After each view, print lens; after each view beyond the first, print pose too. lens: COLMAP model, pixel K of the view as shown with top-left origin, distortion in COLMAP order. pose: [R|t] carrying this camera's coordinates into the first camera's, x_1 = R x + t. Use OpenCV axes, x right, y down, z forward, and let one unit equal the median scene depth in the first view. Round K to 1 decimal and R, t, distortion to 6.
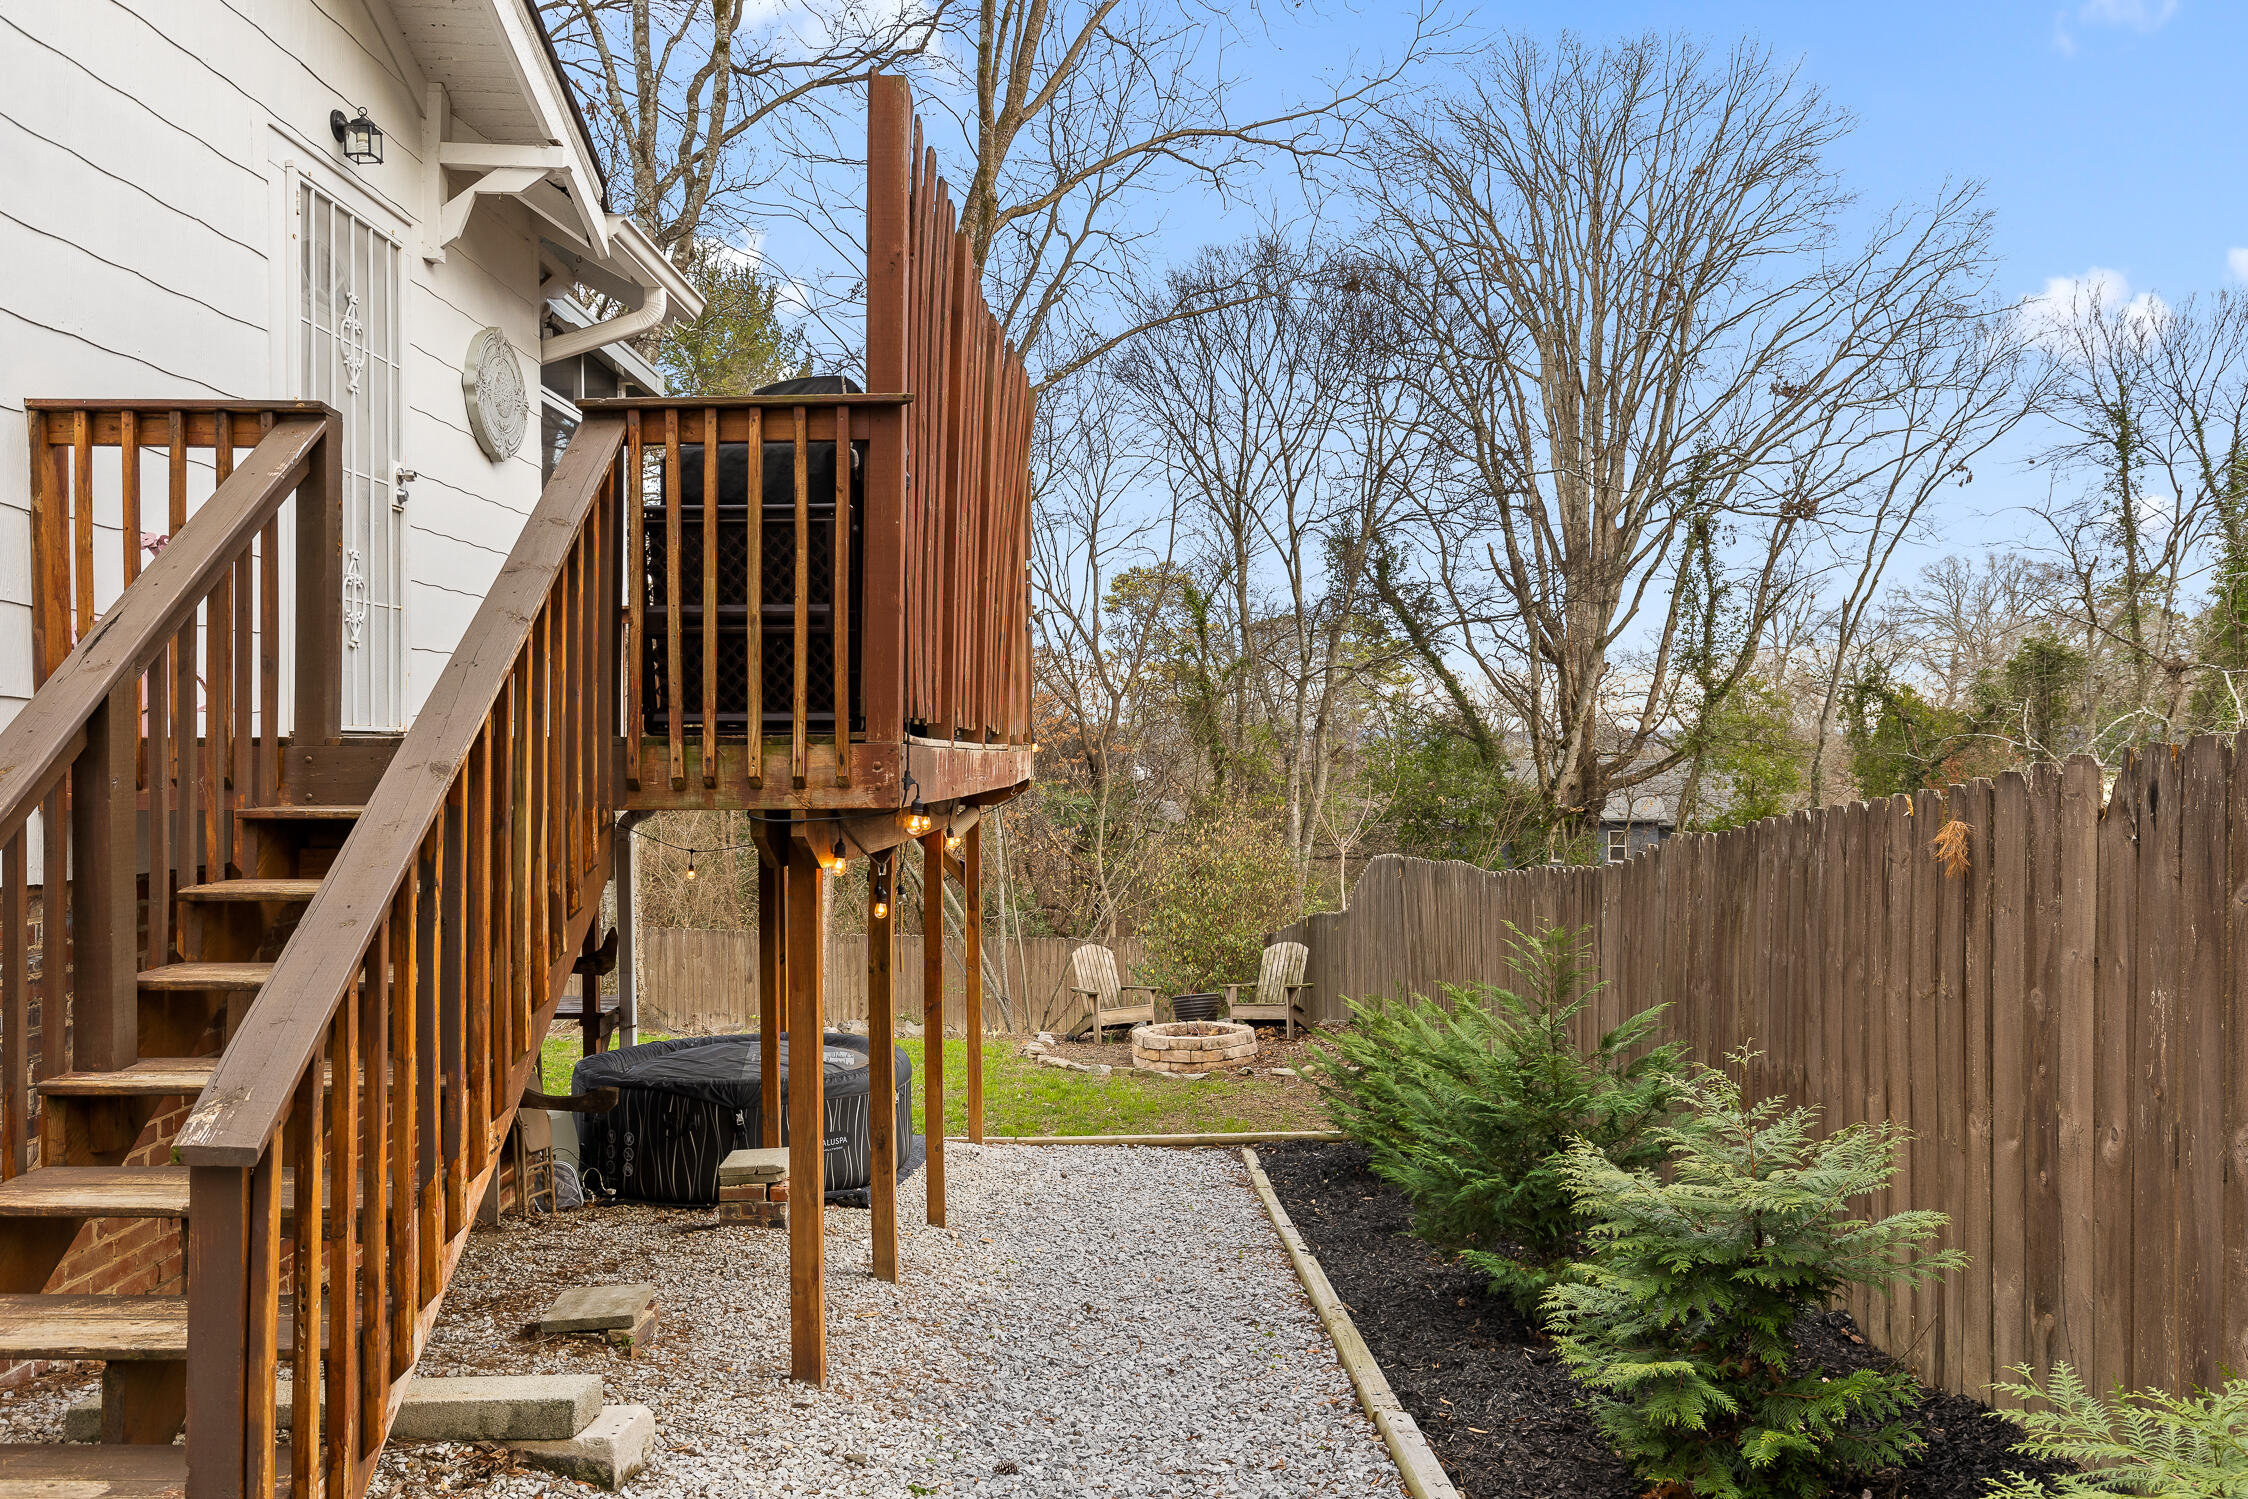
lens RADIAL K [[1577.7, 0, 1124.0], [0, 1577.7, 749.5], [0, 0, 1]] dist [0.002964, 0.000945]
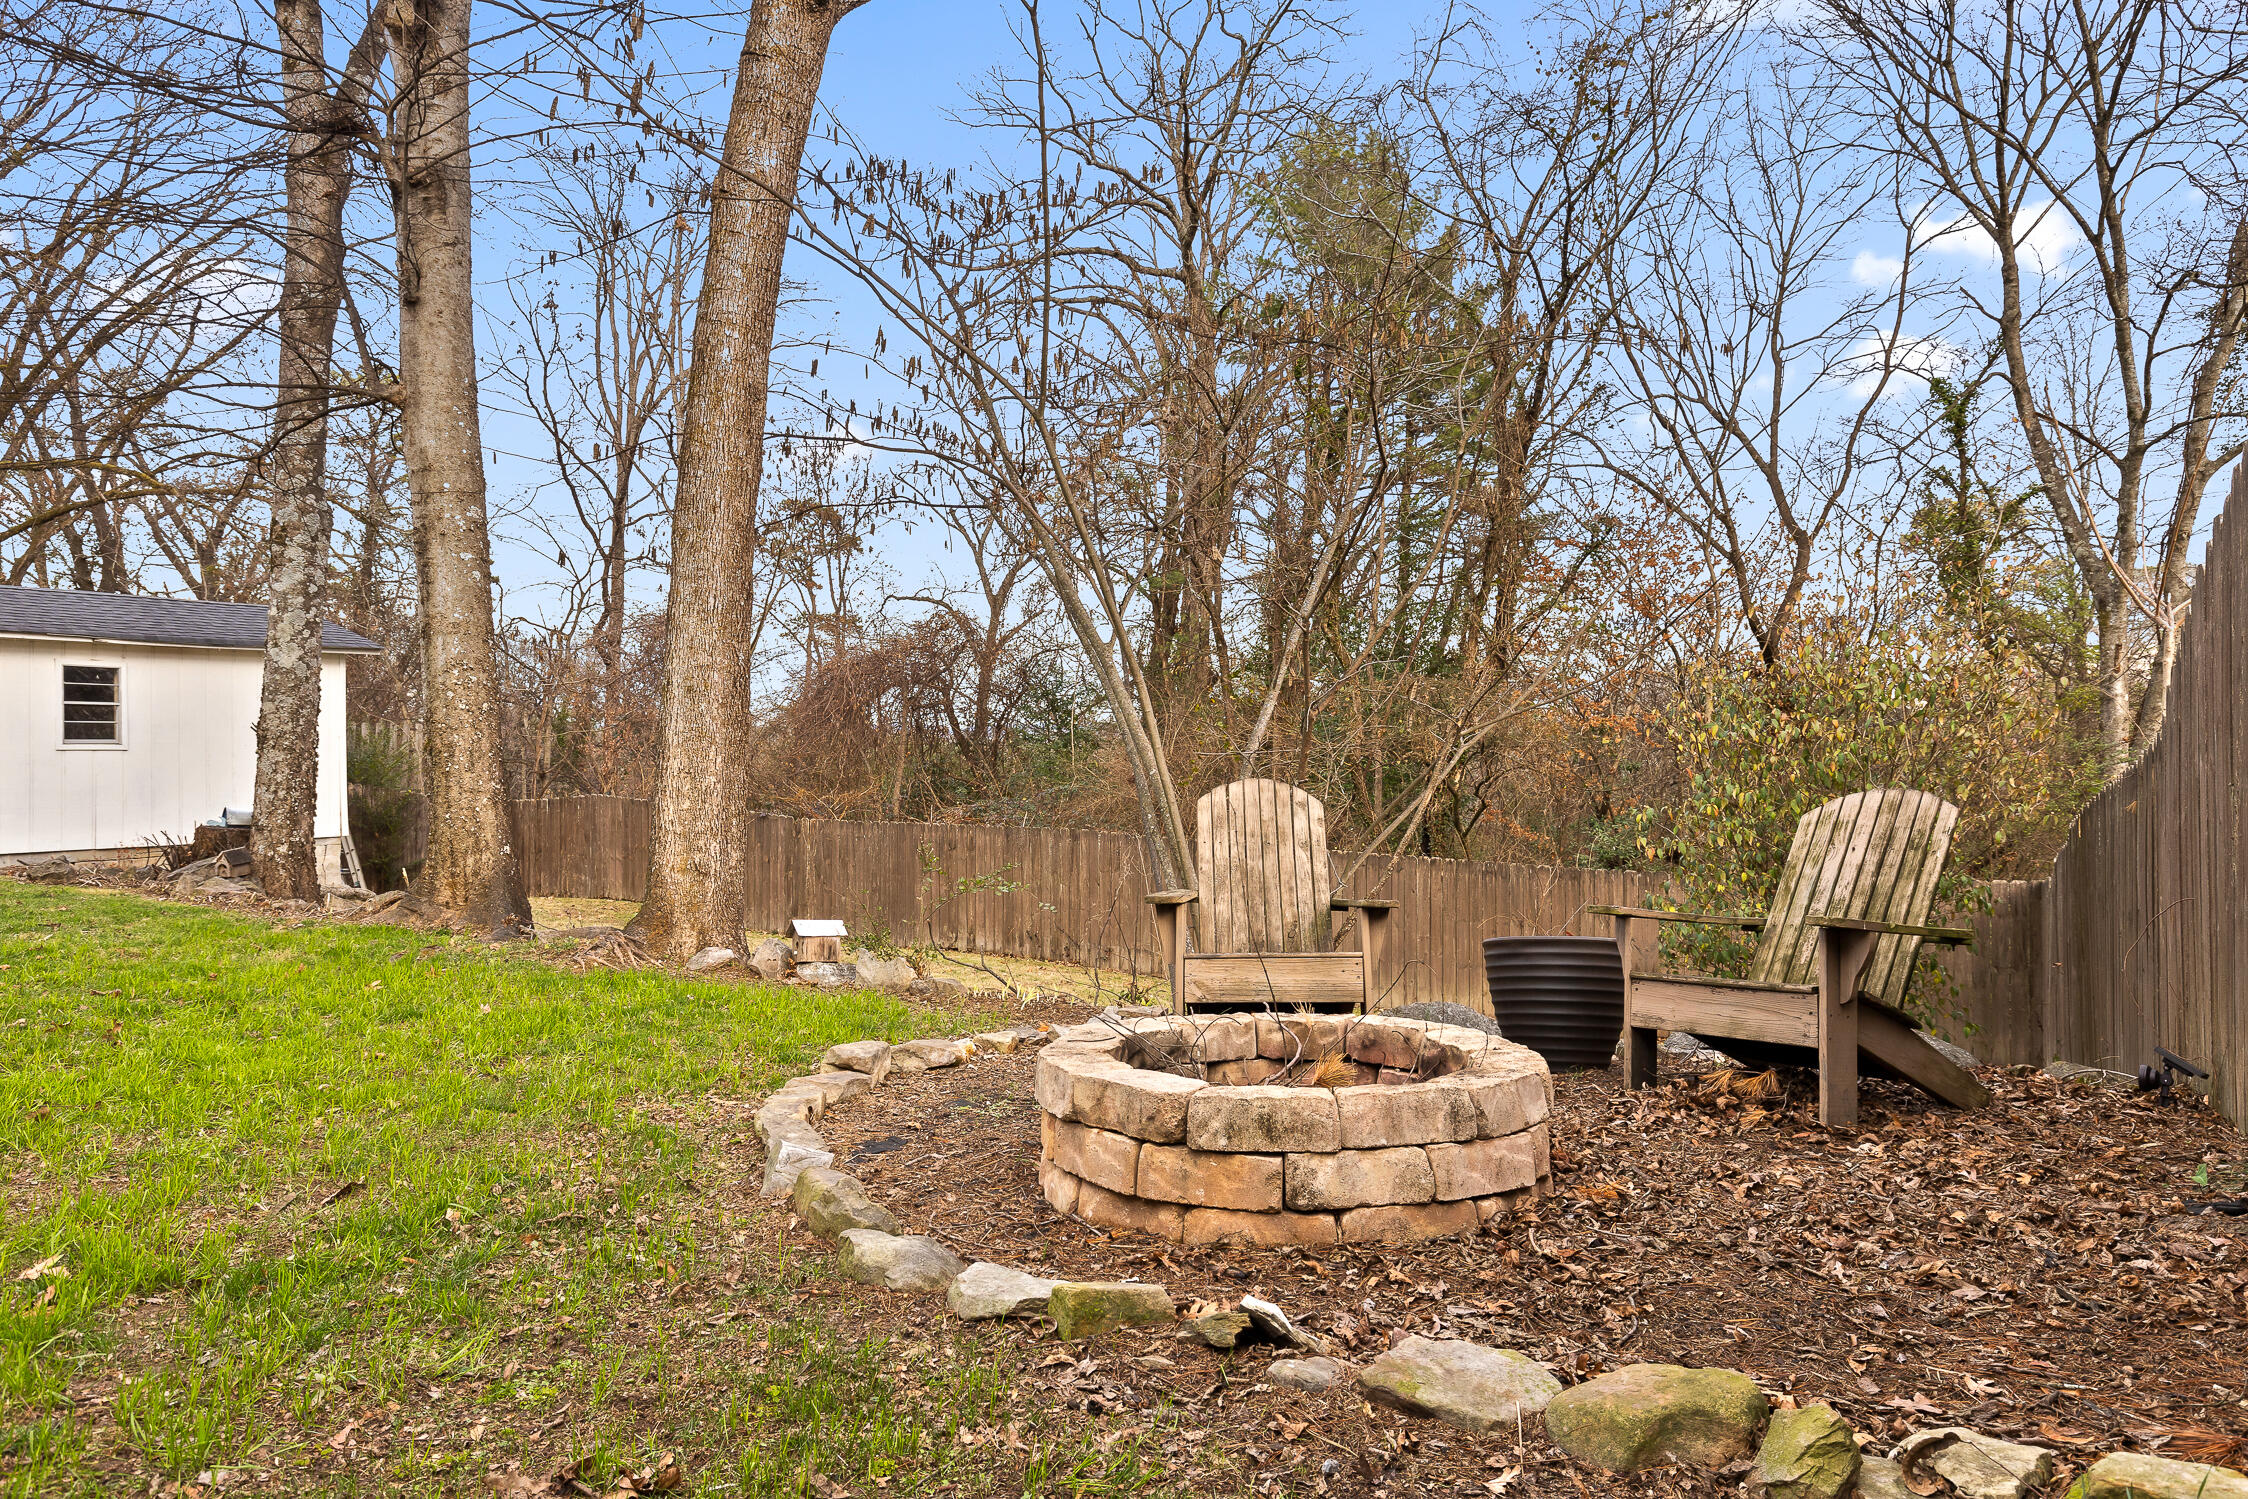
lens RADIAL K [[1382.6, 0, 1124.0], [0, 1382.6, 749.5], [0, 0, 1]] dist [-0.006517, -0.002436]
pose [[0.851457, 0.002872, -0.524417, 0.232907], [-0.001979, 0.999995, 0.002262, 0.226838], [0.524421, -0.000888, 0.851458, 1.392220]]
